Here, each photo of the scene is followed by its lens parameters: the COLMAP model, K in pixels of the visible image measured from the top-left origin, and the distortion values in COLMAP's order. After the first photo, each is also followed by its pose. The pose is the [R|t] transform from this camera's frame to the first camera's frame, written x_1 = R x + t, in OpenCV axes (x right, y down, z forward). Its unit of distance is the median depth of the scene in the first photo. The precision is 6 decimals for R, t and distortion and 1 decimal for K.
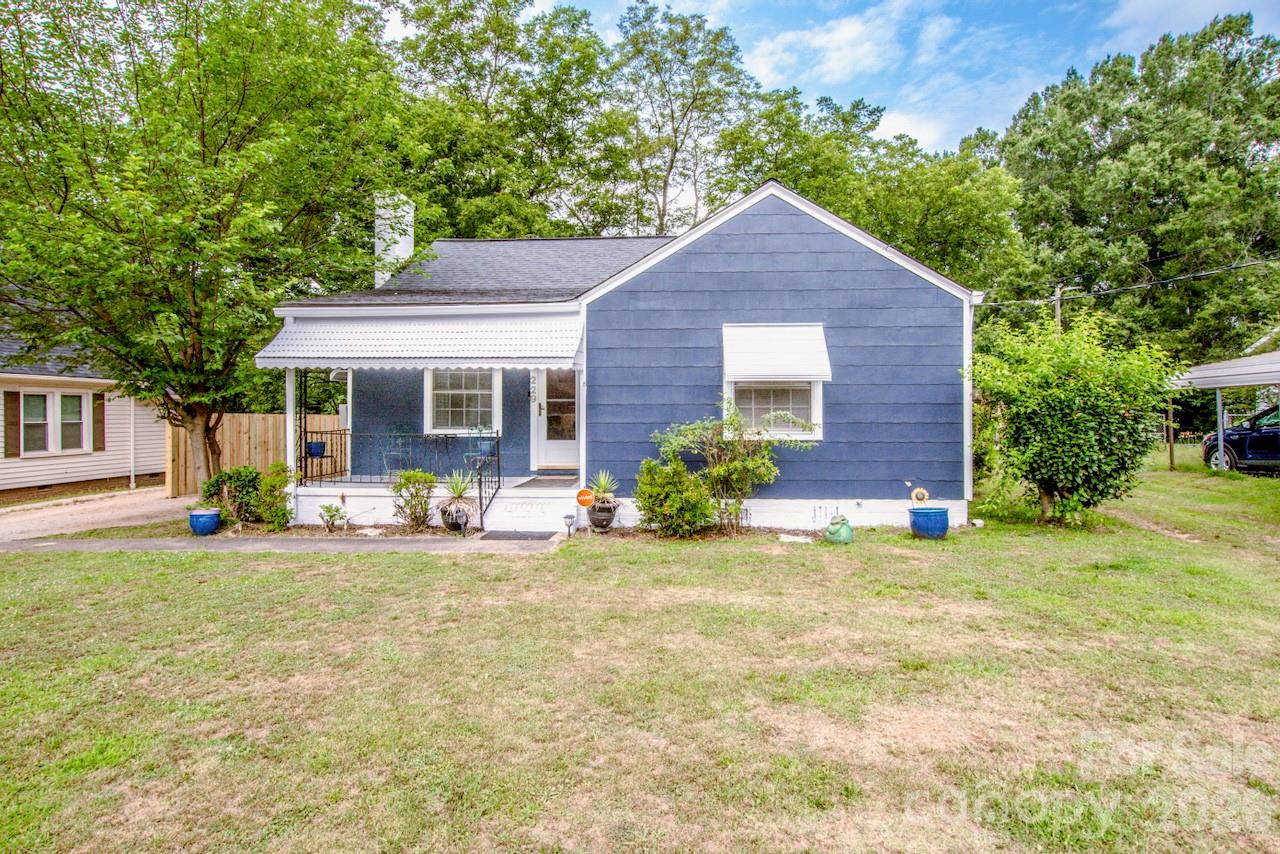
lens RADIAL K [[679.1, 0, 638.1], [0, 679.1, 406.5], [0, 0, 1]] dist [-0.024530, 0.001942]
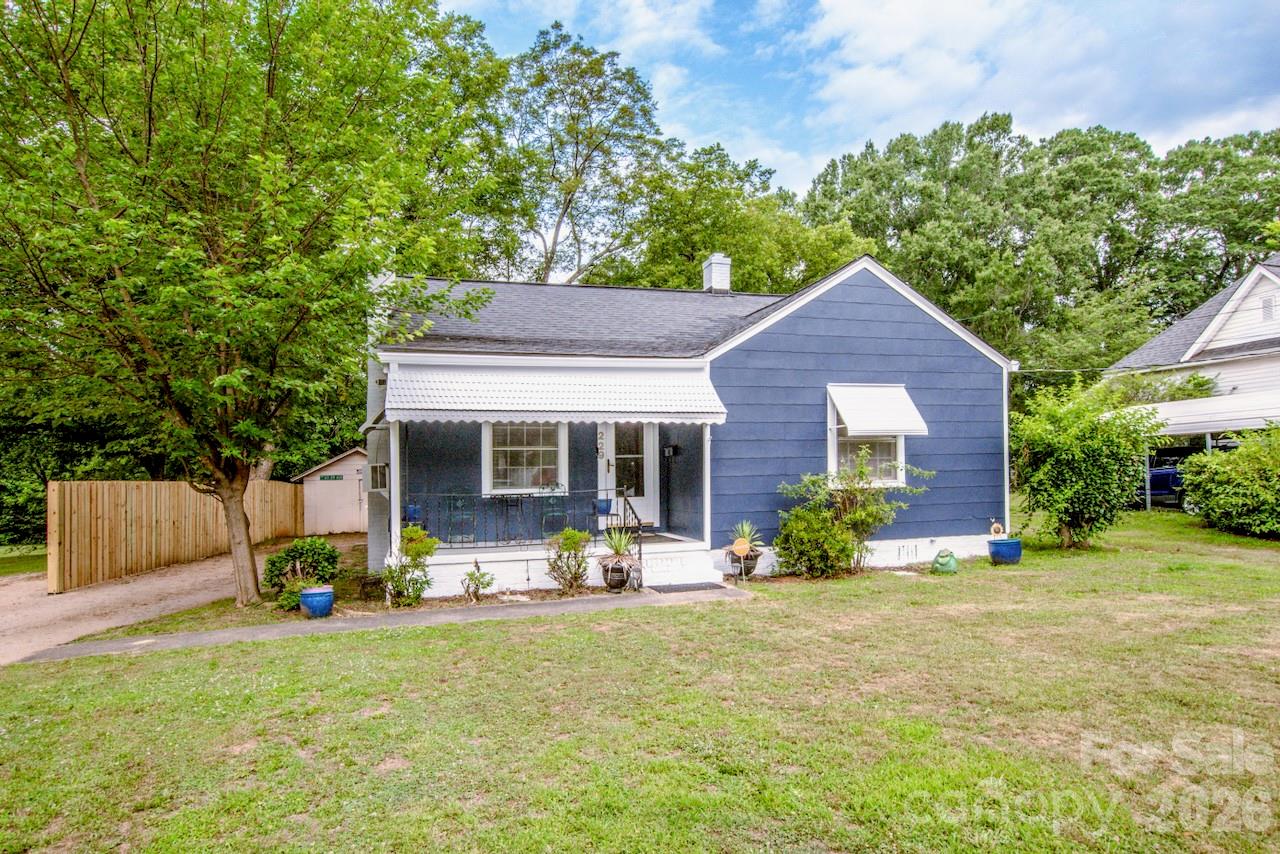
lens RADIAL K [[773.2, 0, 647.5], [0, 773.2, 459.3], [0, 0, 1]] dist [-0.009007, 0.000511]
pose [[0.934834, -0.013357, 0.354835, -0.495686], [0.017369, 0.999816, -0.008123, 0.005131], [-0.354661, 0.013757, 0.934894, -0.050277]]
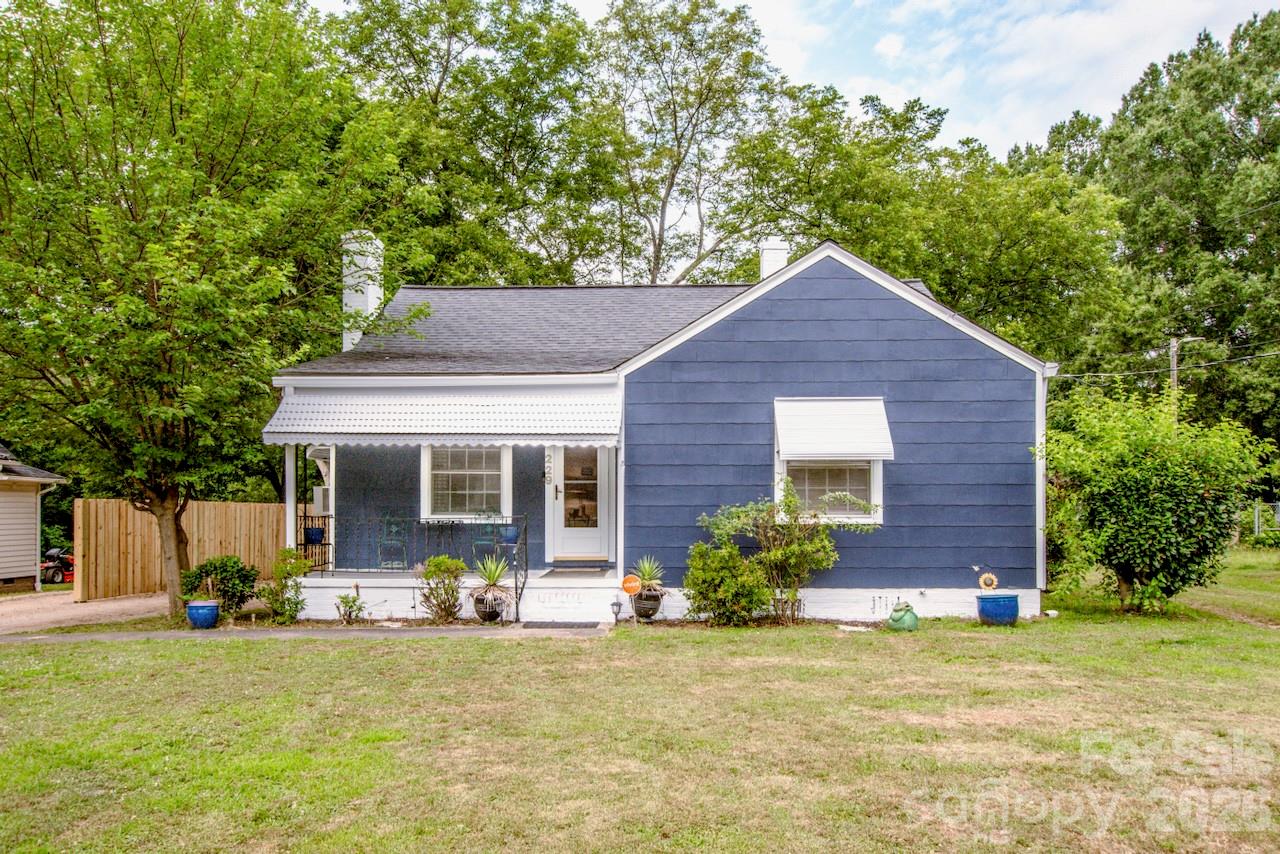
lens RADIAL K [[989.1, 0, 605.7], [0, 989.1, 495.7], [0, 0, 1]] dist [0.004413, 0.007060]
pose [[0.999755, 0.000546, 0.022106, -0.112027], [-0.000482, 0.999996, -0.002865, 0.012526], [-0.022108, 0.002853, 0.999752, -0.280255]]
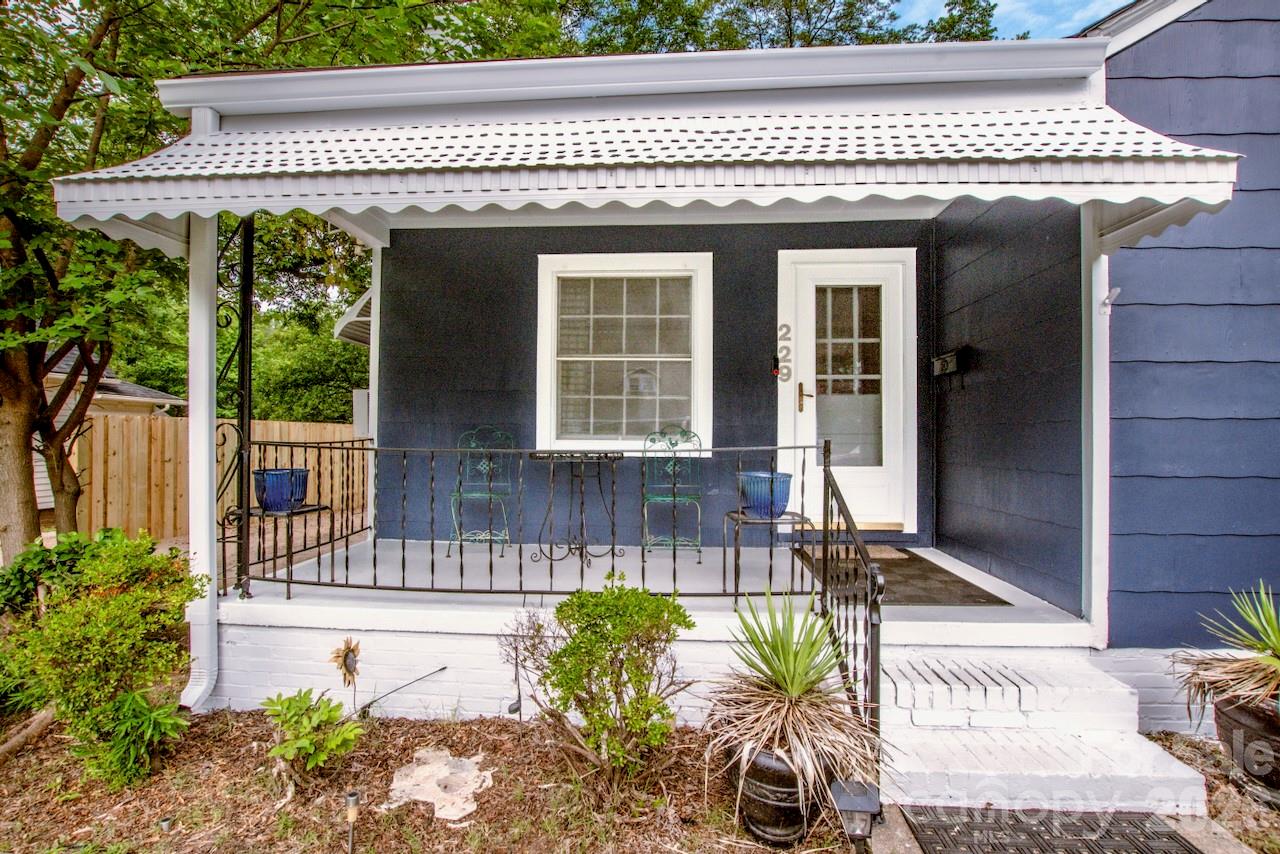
lens RADIAL K [[619.8, 0, 640.5], [0, 619.8, 422.3], [0, 0, 1]] dist [-0.029969, -0.000358]
pose [[0.999989, 0.004608, 0.000791, -0.256949], [-0.004600, 0.999948, -0.009055, 0.026223], [-0.000833, 0.009051, 0.999959, 0.607837]]
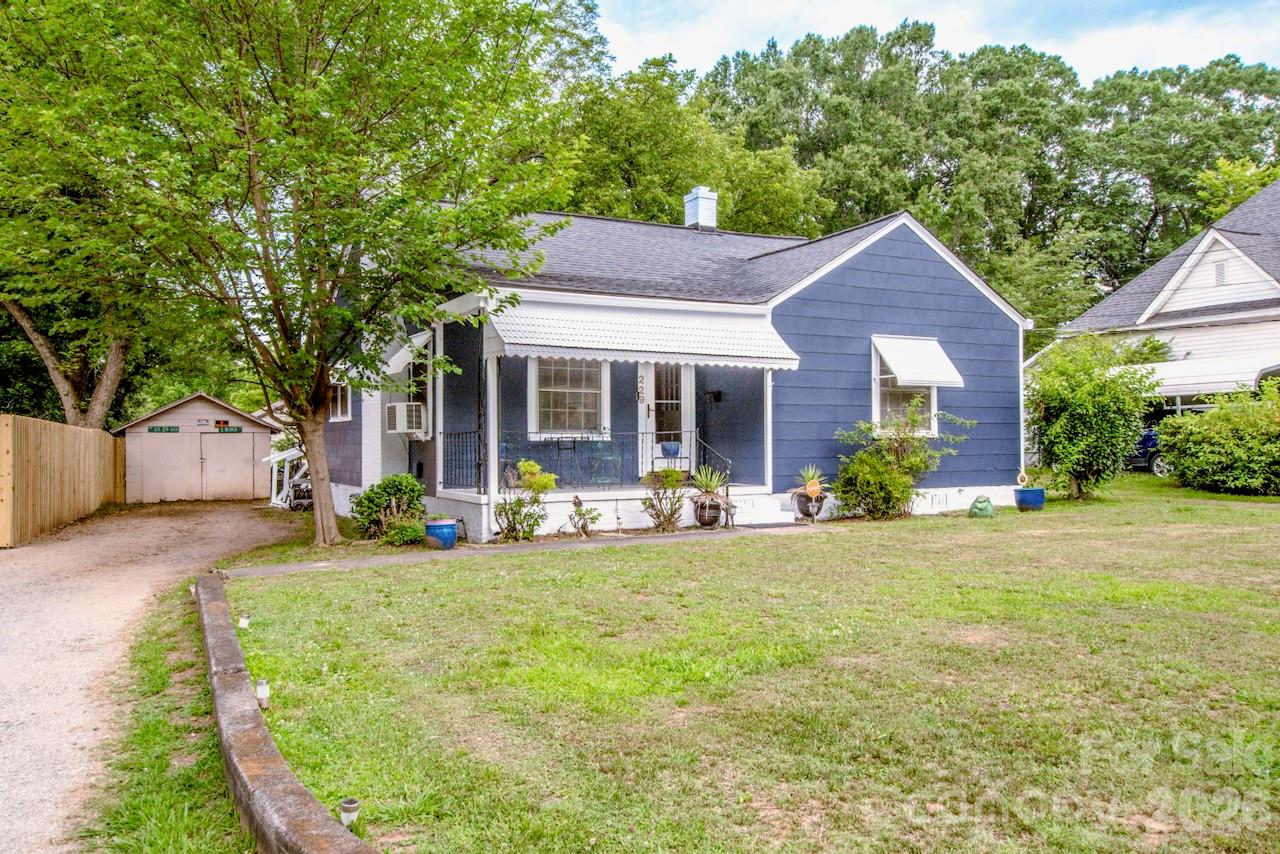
lens RADIAL K [[1053.7, 0, 648.7], [0, 1053.7, 402.7], [0, 0, 1]] dist [0.024018, 0.009802]
pose [[0.835741, 0.017116, 0.548857, -0.961117], [-0.000063, 0.999517, -0.031073, 0.038862], [-0.549123, 0.025935, 0.835339, -0.211630]]
